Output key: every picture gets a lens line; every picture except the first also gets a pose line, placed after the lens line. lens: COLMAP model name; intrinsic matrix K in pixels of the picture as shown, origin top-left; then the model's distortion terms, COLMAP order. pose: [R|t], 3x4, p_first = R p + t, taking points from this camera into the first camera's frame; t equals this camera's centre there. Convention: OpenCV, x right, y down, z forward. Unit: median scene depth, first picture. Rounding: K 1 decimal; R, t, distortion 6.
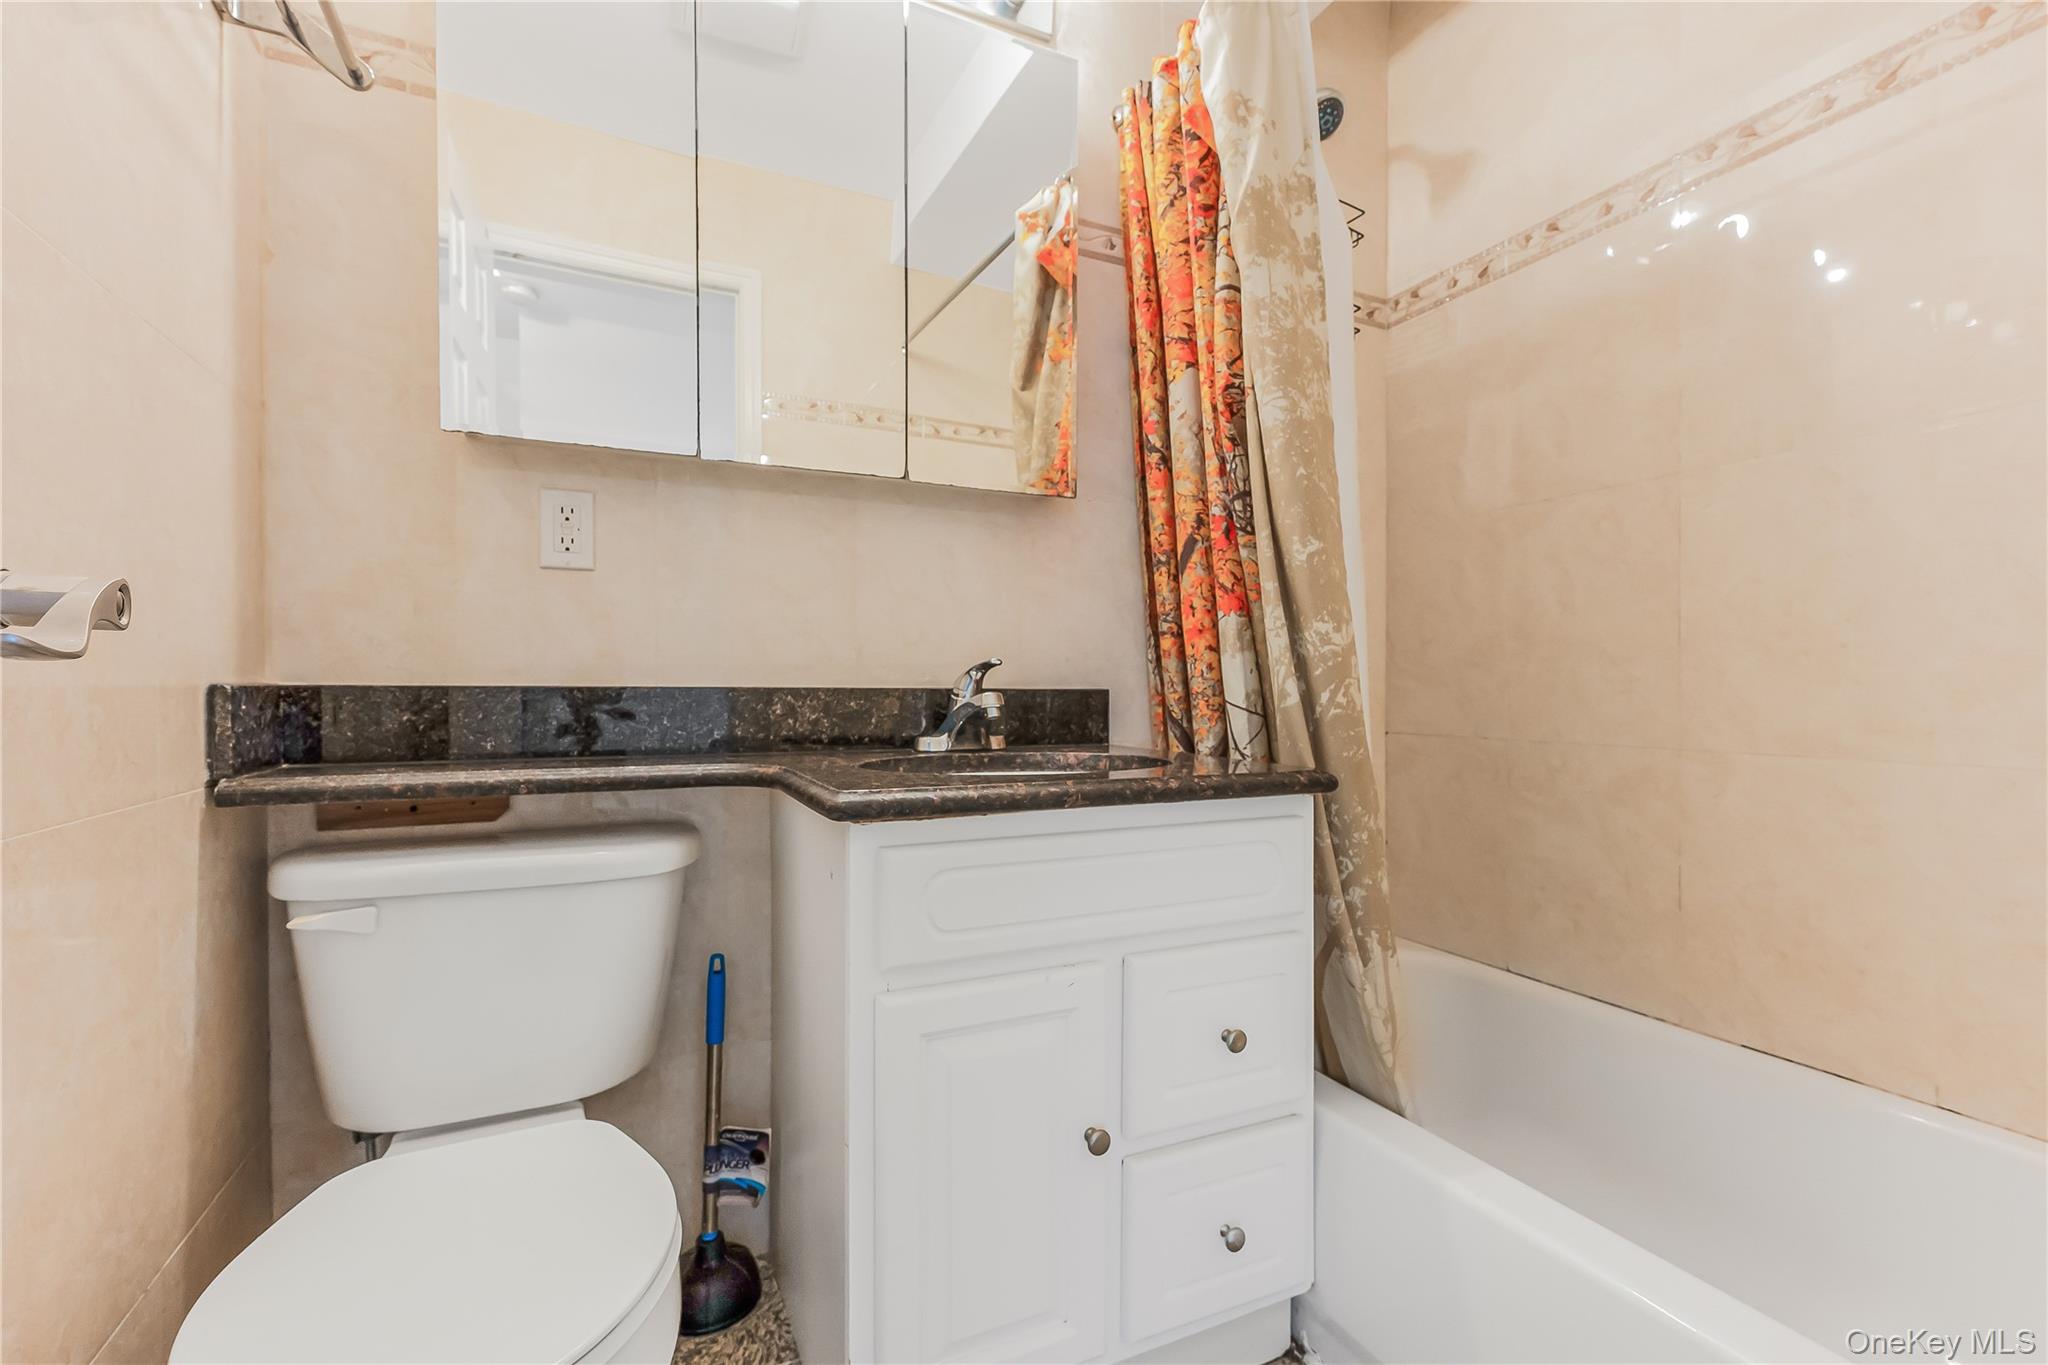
lens RADIAL K [[852.0, 0, 1022.6], [0, 852.0, 670.7], [0, 0, 1]] dist [0.003946, -0.000529]
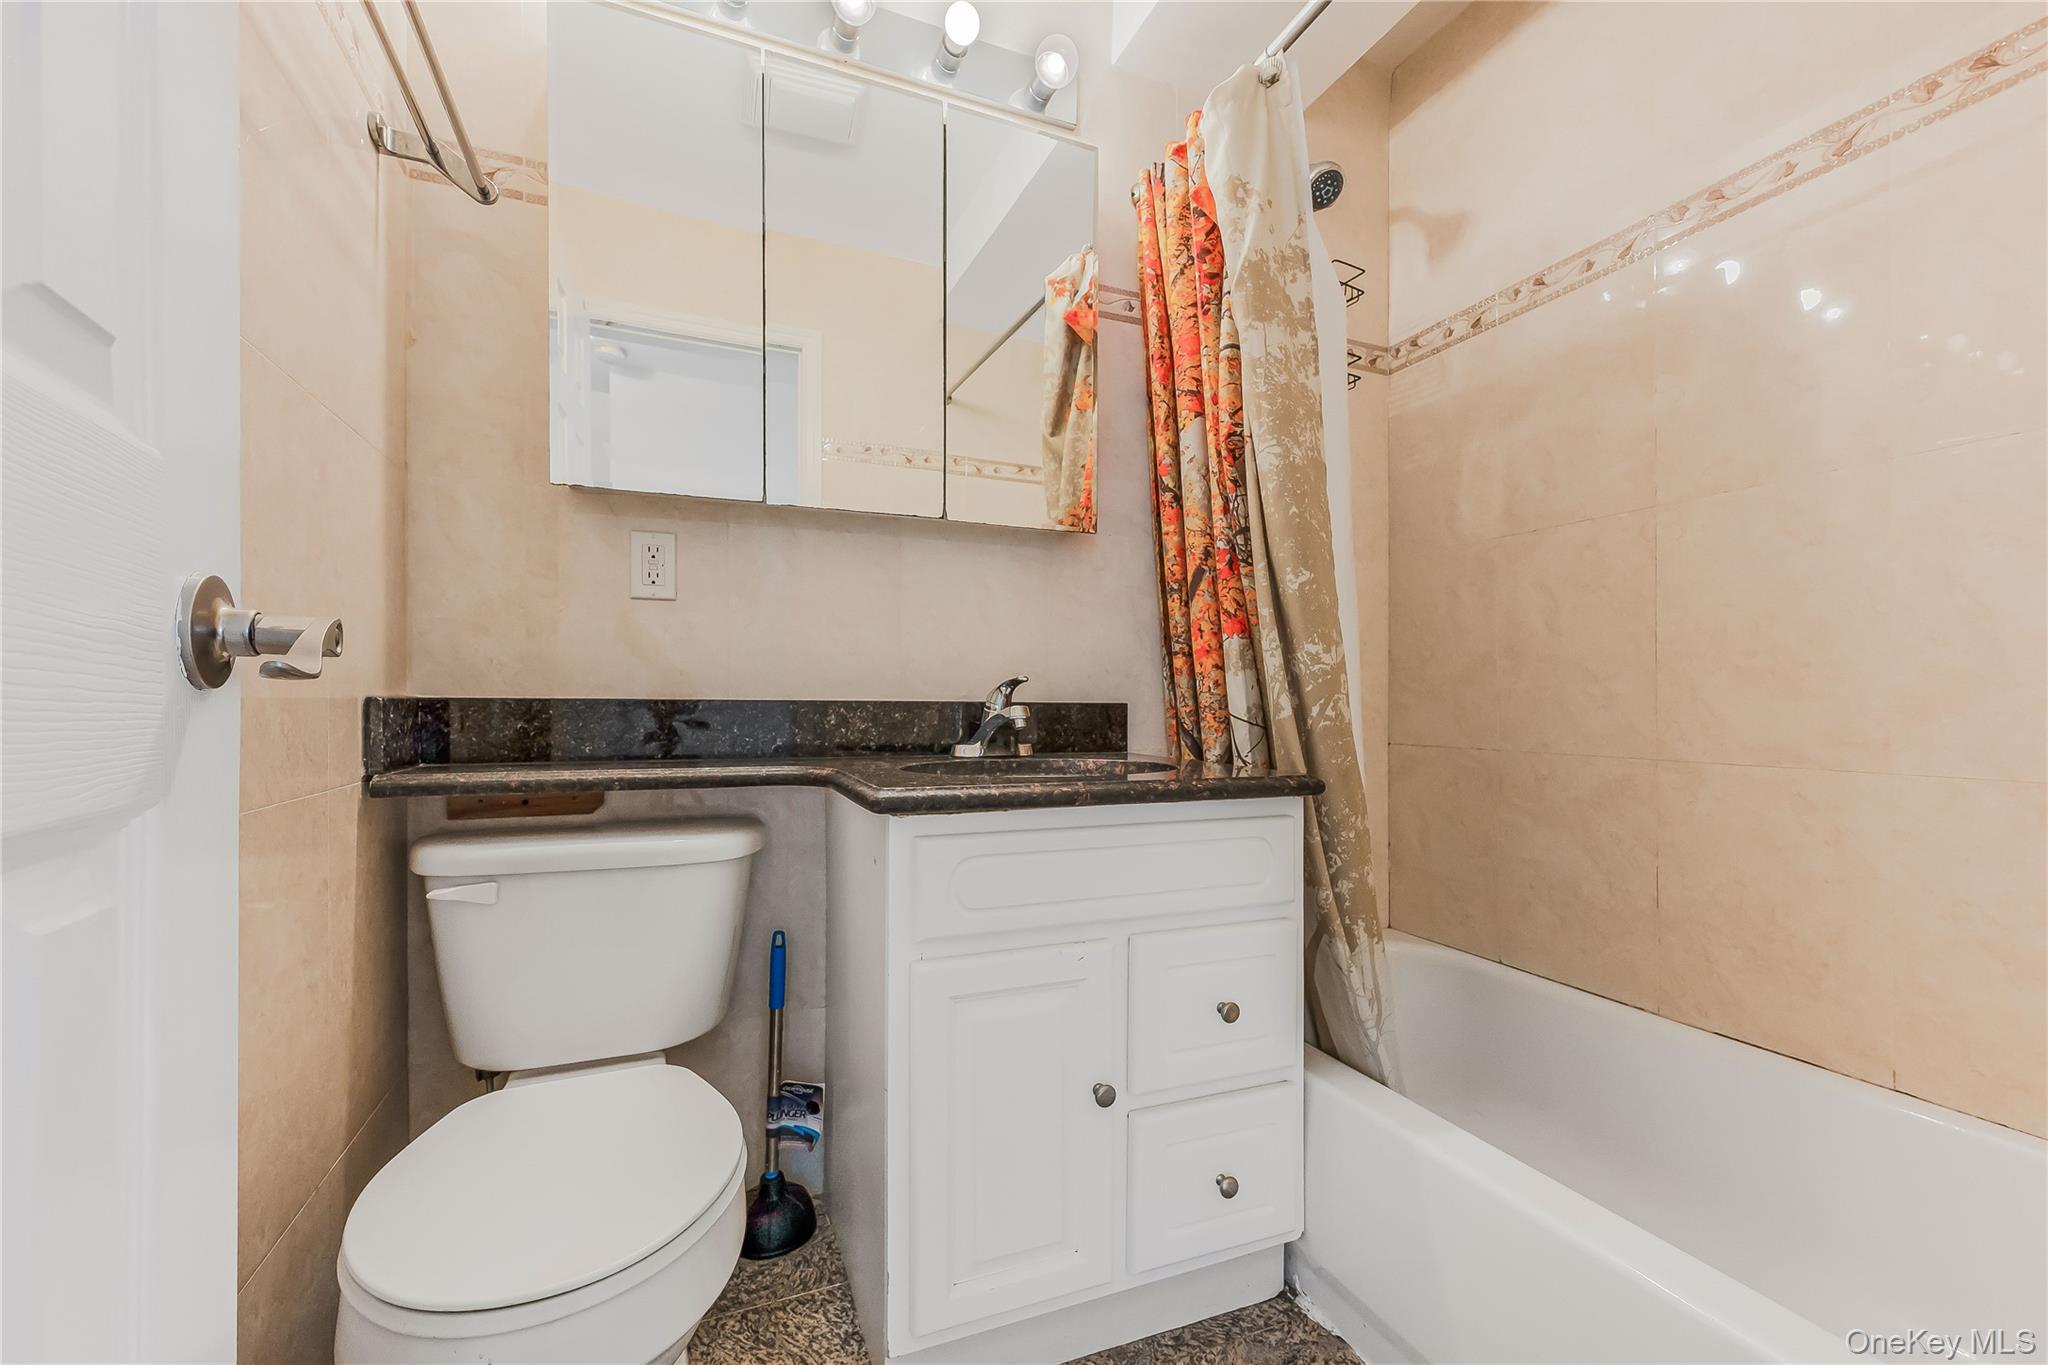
lens RADIAL K [[824.5, 0, 1054.9], [0, 824.5, 681.0], [0, 0, 1]] dist [0.001371, 0.000083]
pose [[0.999576, 0.001680, -0.029059, 0.042918], [-0.001834, 0.999984, -0.005287, -0.001495], [0.029050, 0.005338, 0.999564, -0.097271]]
